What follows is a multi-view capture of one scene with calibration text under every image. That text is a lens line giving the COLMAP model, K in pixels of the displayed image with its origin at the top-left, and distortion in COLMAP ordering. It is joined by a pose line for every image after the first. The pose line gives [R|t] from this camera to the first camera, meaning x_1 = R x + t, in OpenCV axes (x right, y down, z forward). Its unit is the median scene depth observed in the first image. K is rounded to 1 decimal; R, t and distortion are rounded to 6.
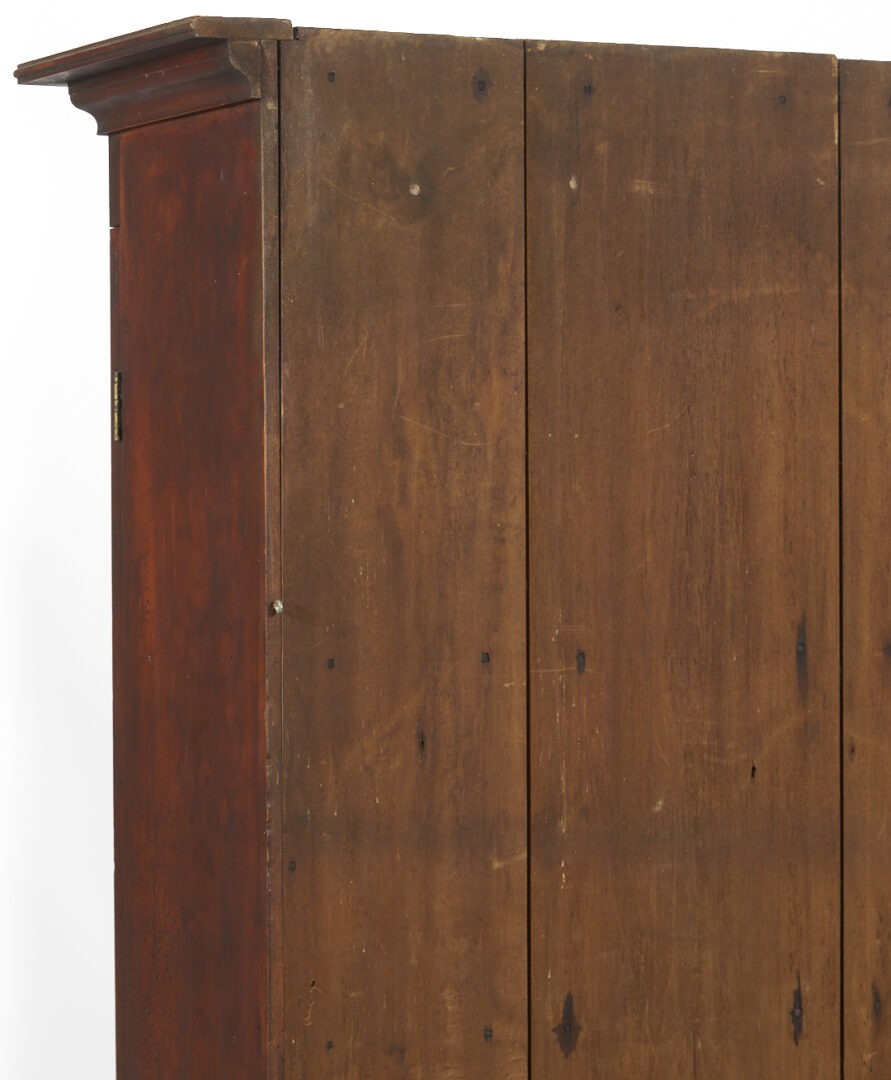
lens RADIAL K [[4281.3, 0, 445.5], [0, 4281.3, 540.0], [0, 0, 1]] dist [-0.187267, 1.050268]
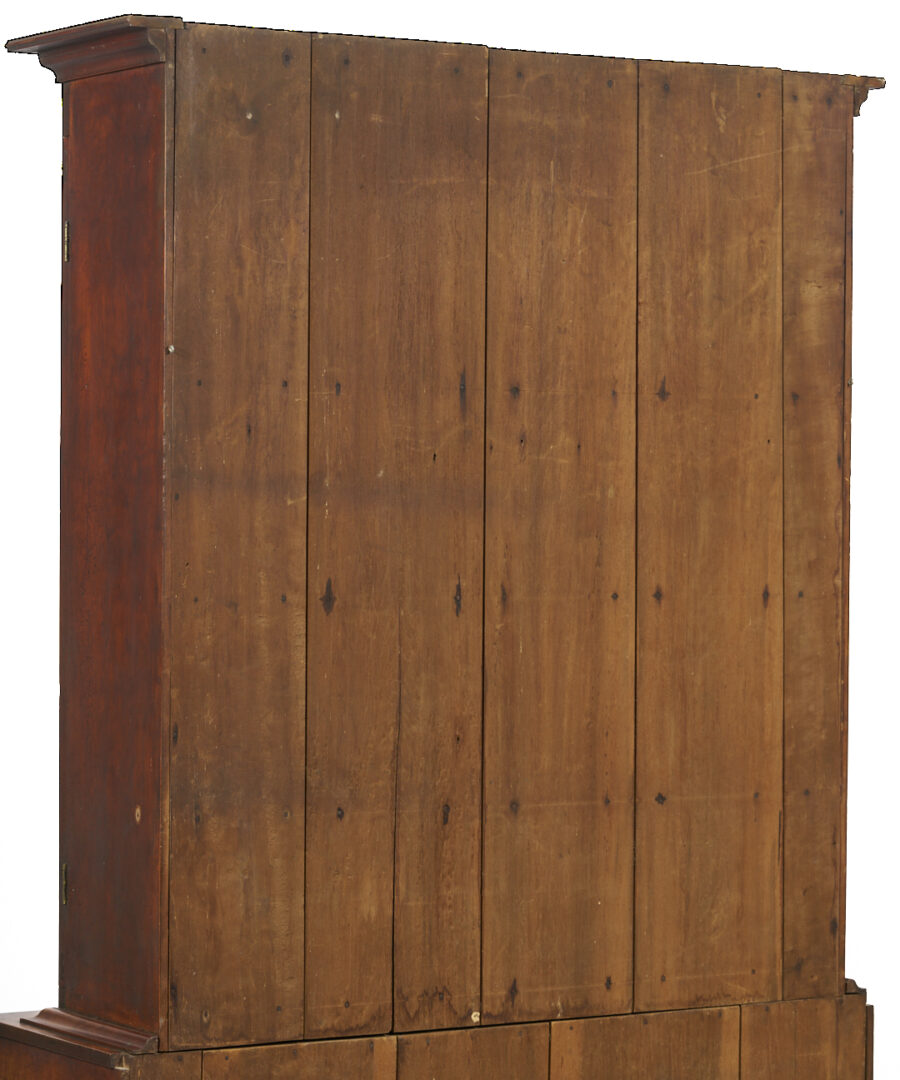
lens RADIAL K [[4178.8, 0, 450.0], [0, 4178.8, 540.0], [0, 0, 1]] dist [-0.056848, -1.949874]
pose [[0.995220, 0.012467, 0.096862, -0.087425], [-0.012304, 0.999922, -0.002288, 0.093558], [-0.096883, 0.001085, 0.995295, -0.703217]]
